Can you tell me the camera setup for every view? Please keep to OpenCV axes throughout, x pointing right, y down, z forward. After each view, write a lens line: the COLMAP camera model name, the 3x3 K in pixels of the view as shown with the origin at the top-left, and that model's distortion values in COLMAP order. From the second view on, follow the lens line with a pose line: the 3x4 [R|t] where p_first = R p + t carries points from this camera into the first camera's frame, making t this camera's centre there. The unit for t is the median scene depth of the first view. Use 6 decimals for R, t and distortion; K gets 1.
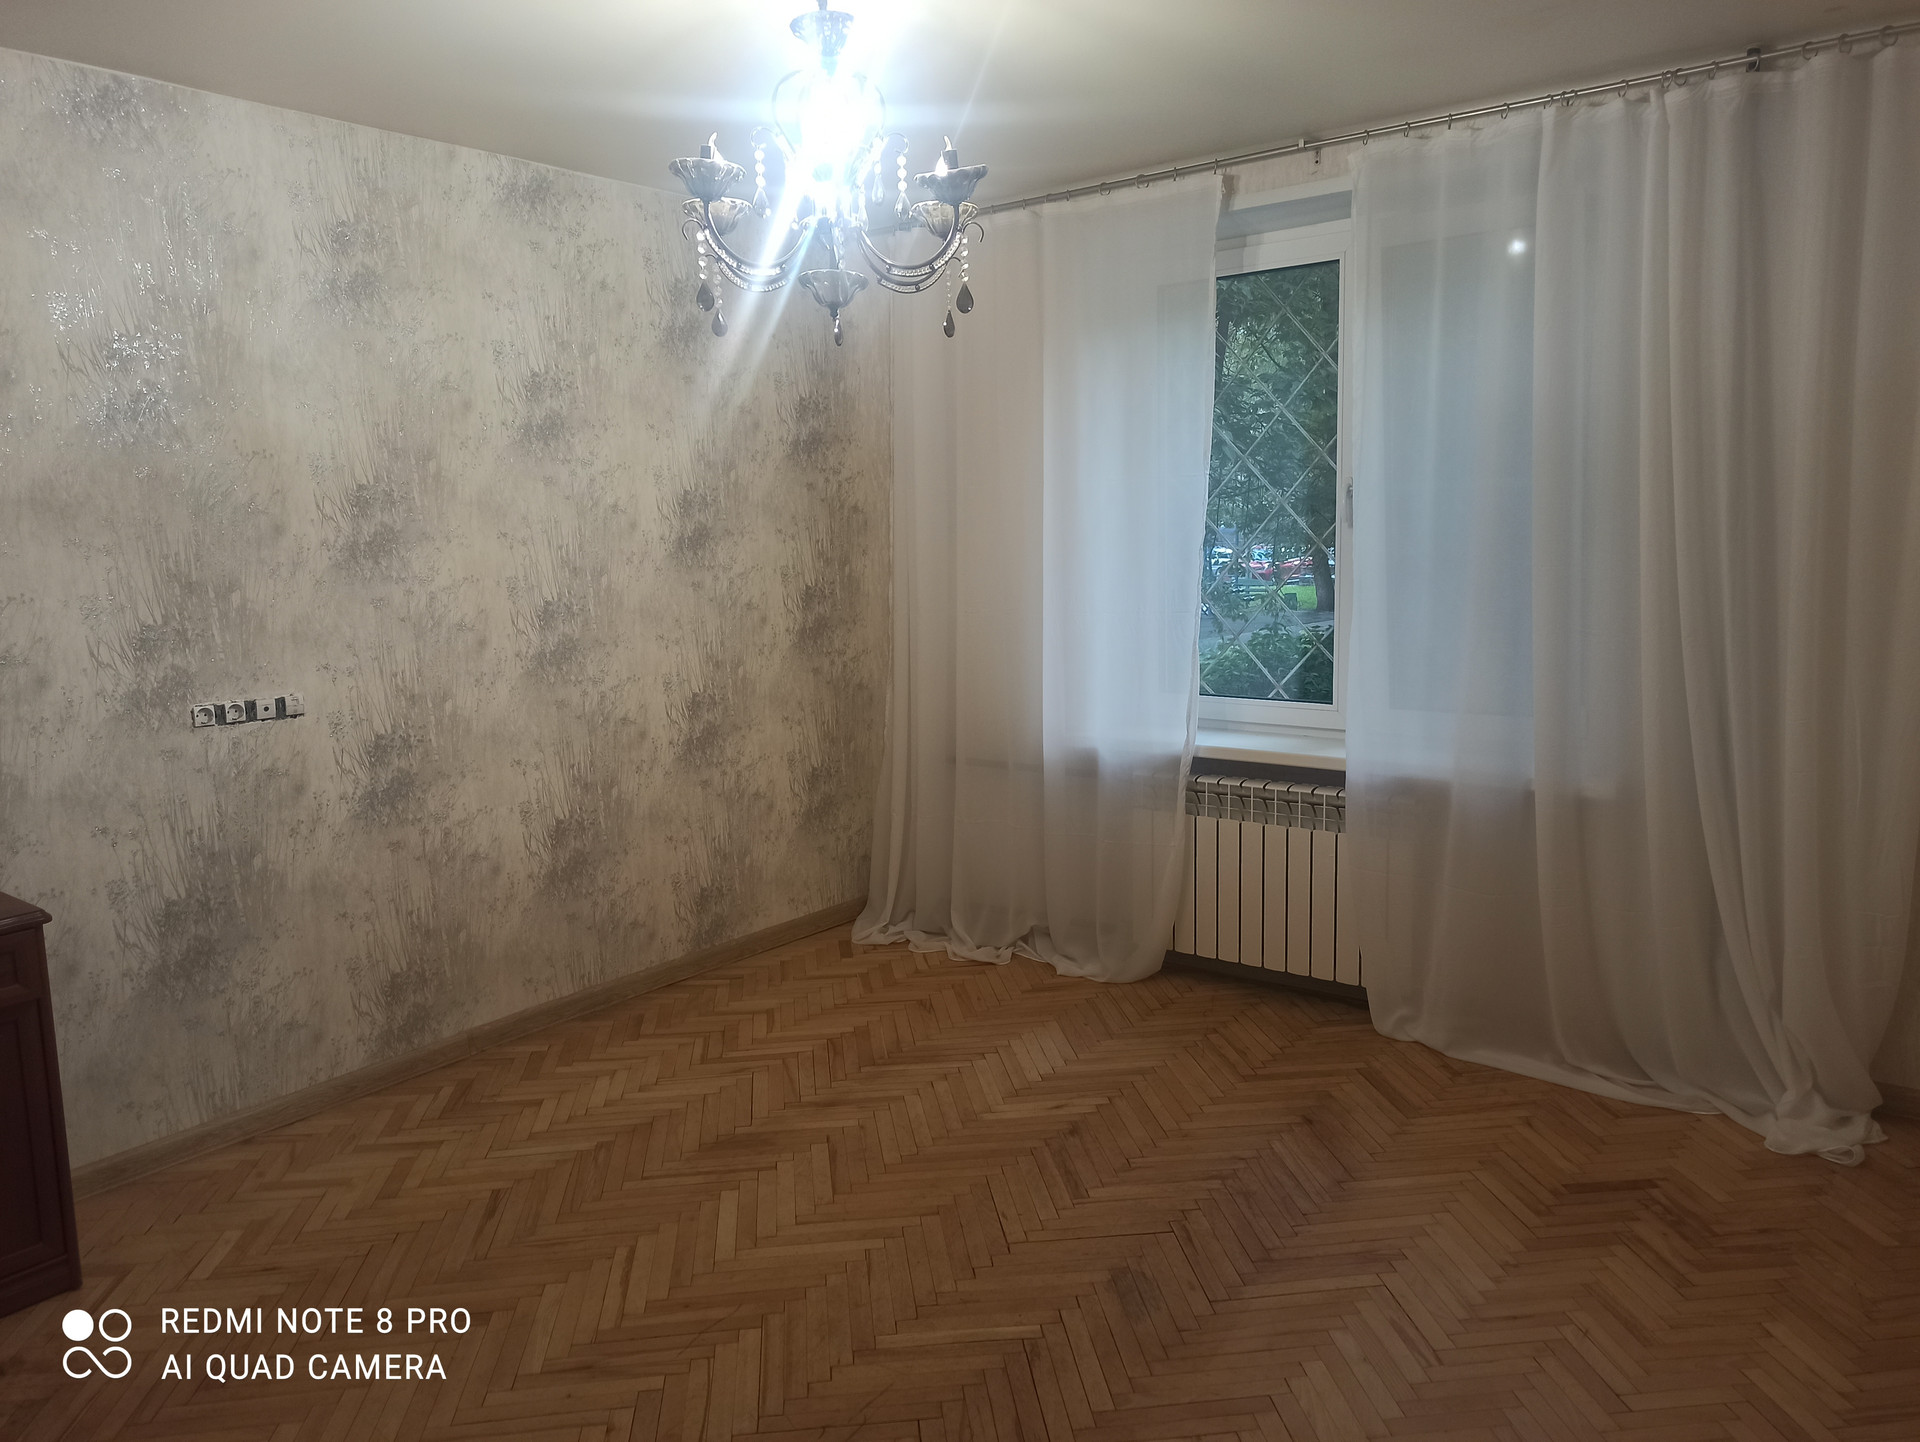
lens RADIAL K [[1408.3, 0, 960.0], [0, 1408.3, 721.0], [0, 0, 1]] dist [0.079231, -0.080935]
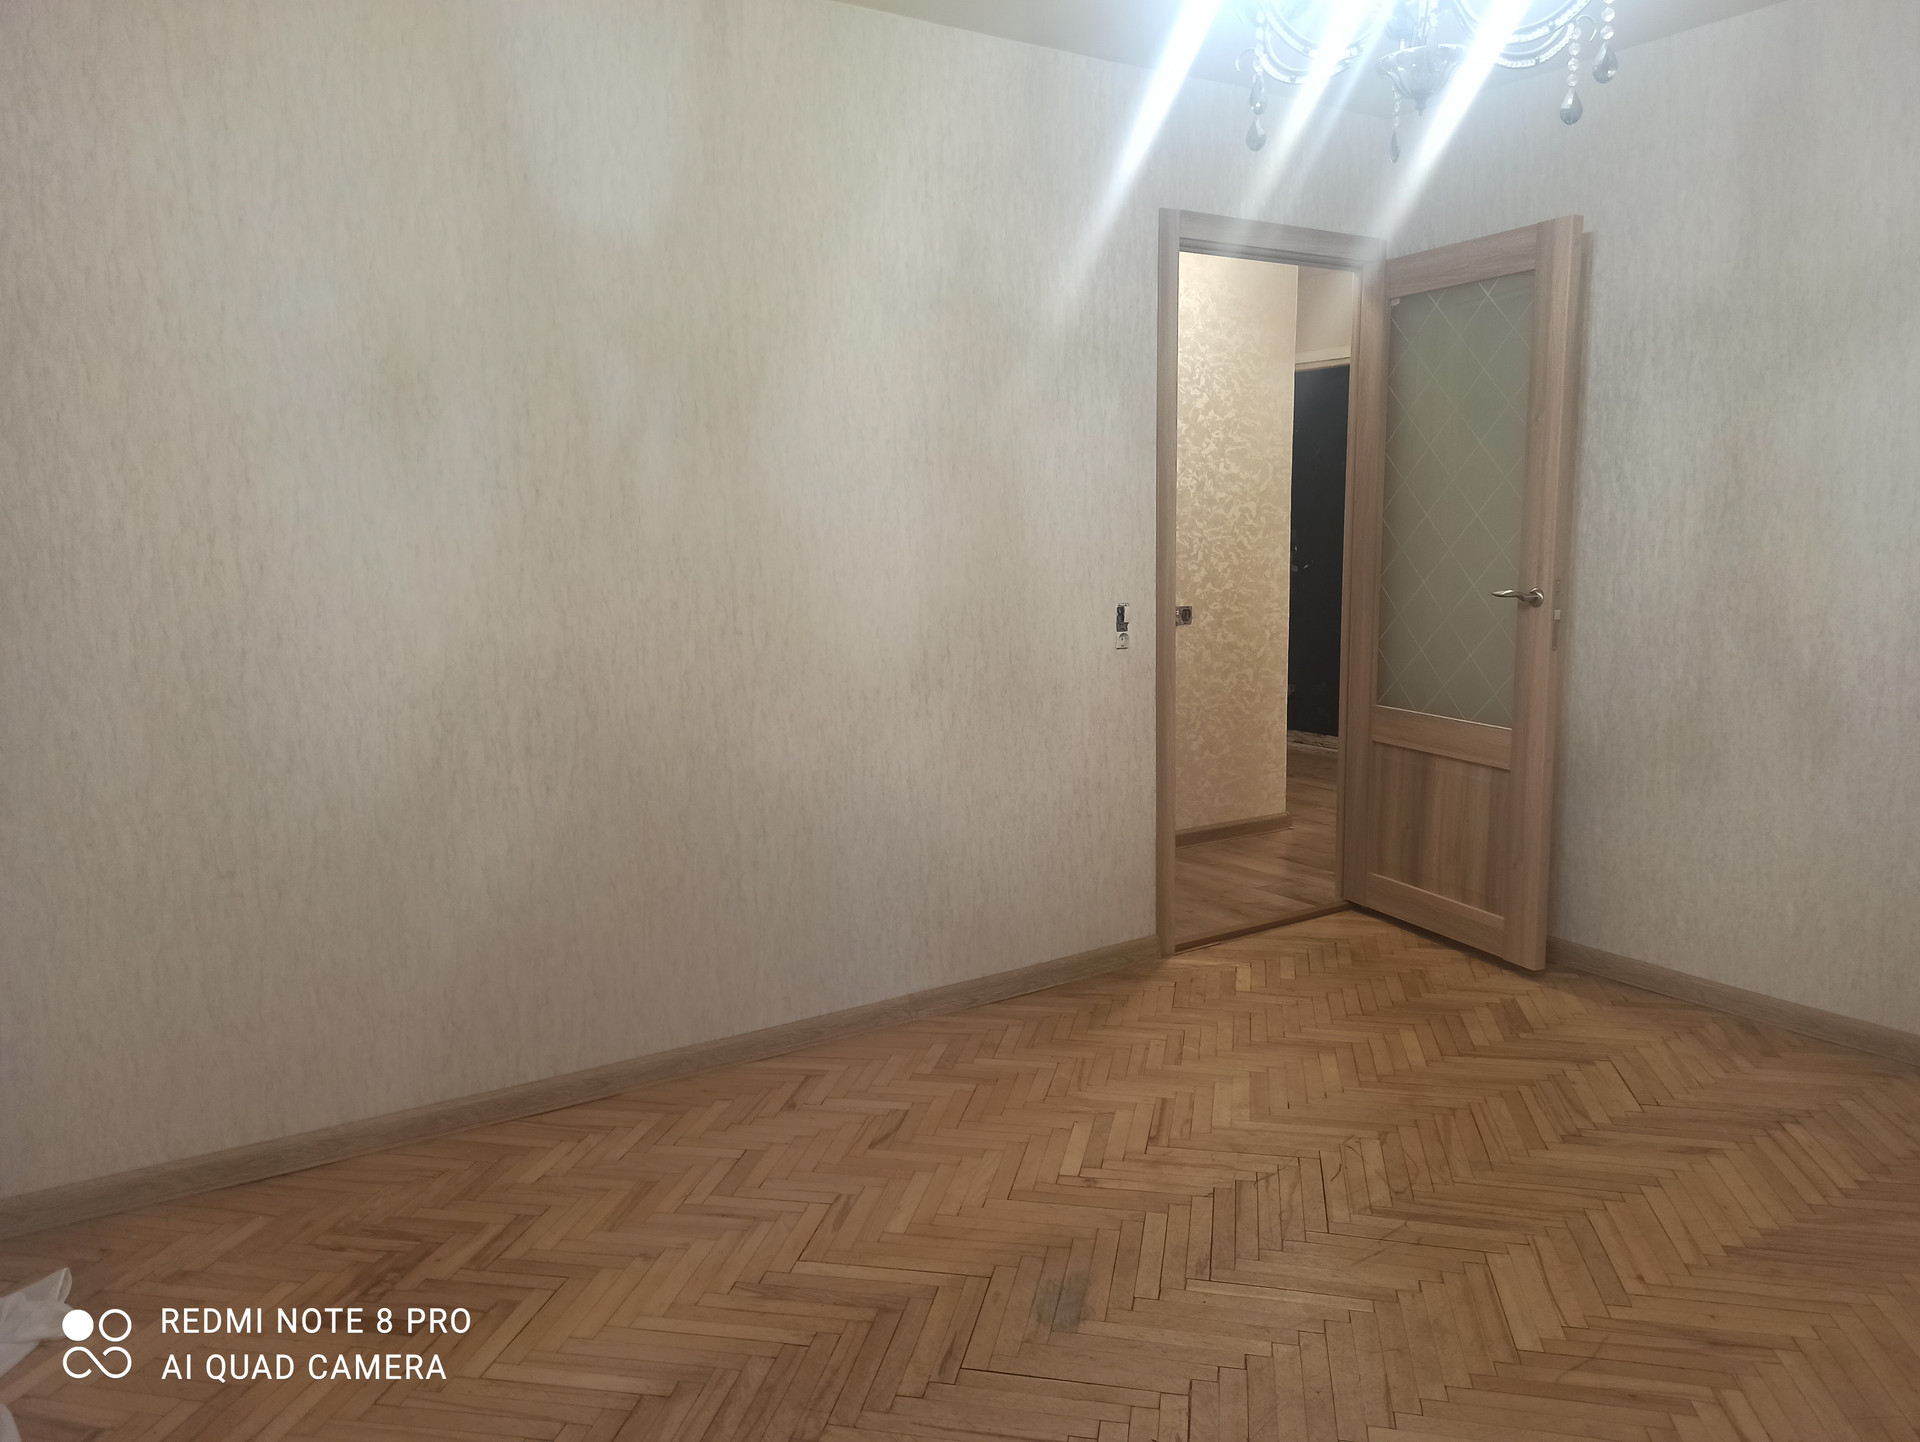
lens RADIAL K [[1408.3, 0, 960.0], [0, 1408.3, 721.0], [0, 0, 1]] dist [0.079231, -0.080935]
pose [[-0.951811, -0.007248, 0.306600, -0.080390], [0.079705, 0.959521, 0.270122, -0.177183], [-0.296148, 0.281542, -0.912705, 1.705130]]
